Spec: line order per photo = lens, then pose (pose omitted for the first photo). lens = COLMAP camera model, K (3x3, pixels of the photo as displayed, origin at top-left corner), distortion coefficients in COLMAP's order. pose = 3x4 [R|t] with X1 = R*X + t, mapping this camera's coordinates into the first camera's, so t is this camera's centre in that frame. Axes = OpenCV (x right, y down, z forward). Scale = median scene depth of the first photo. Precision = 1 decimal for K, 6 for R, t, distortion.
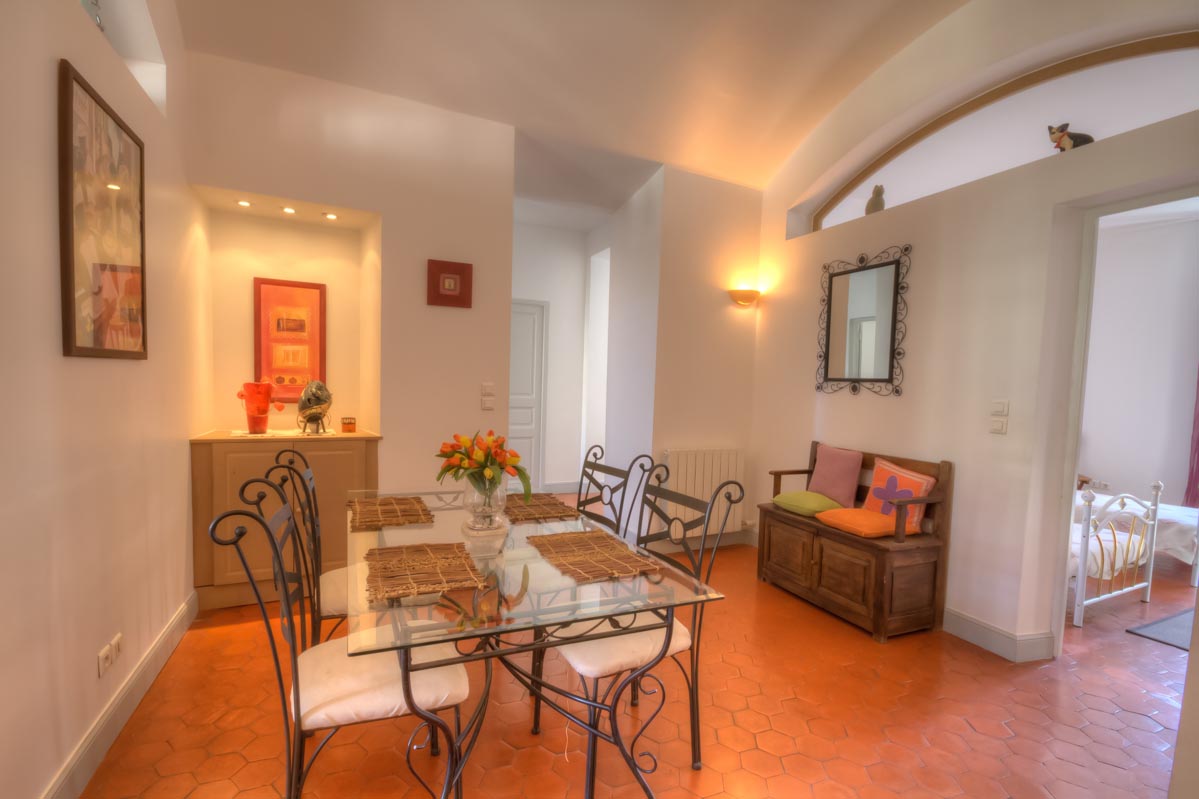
lens RADIAL K [[552.6, 0, 599.5], [0, 552.6, 399.5], [0, 0, 1]] dist [-0.000728, -0.000081]
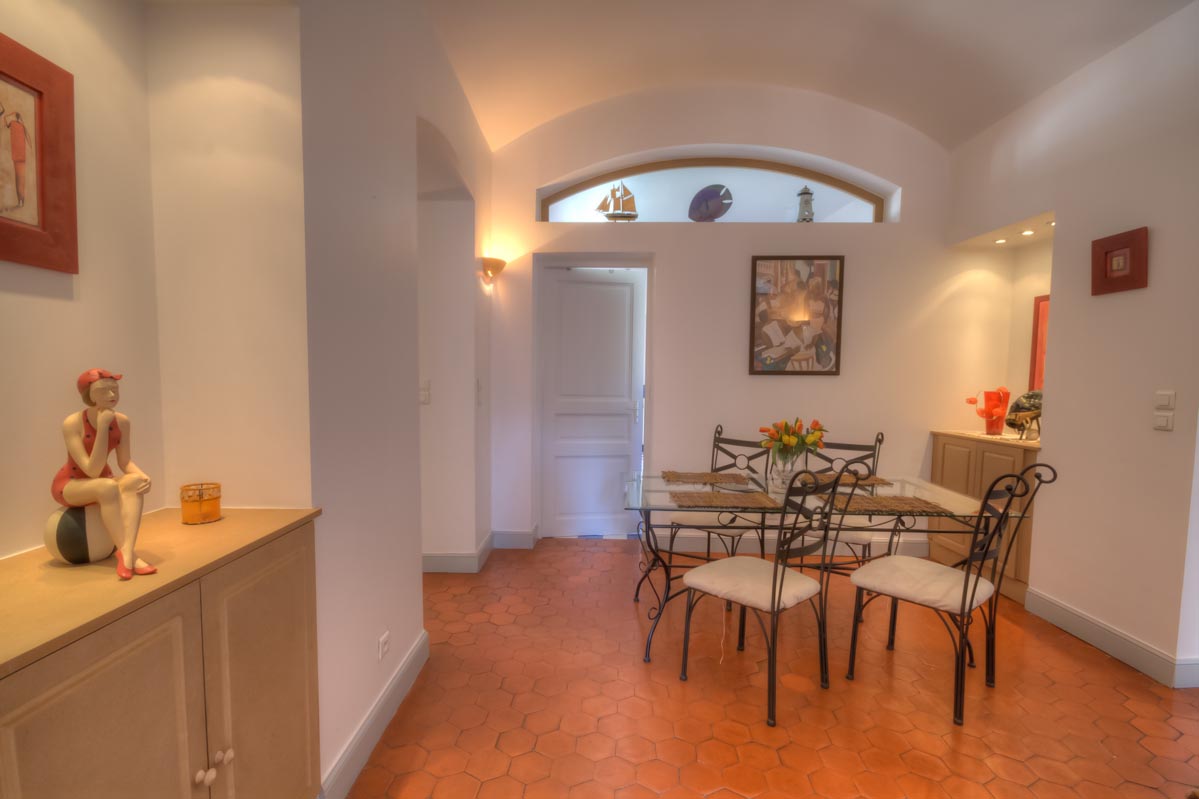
lens RADIAL K [[552.6, 0, 599.5], [0, 552.6, 399.5], [0, 0, 1]] dist [-0.000728, -0.000081]
pose [[-0.389362, 0.006584, -0.921061, 0.739638], [-0.049161, 0.998401, 0.027919, -0.004042], [0.919772, 0.056151, -0.388416, 0.654570]]
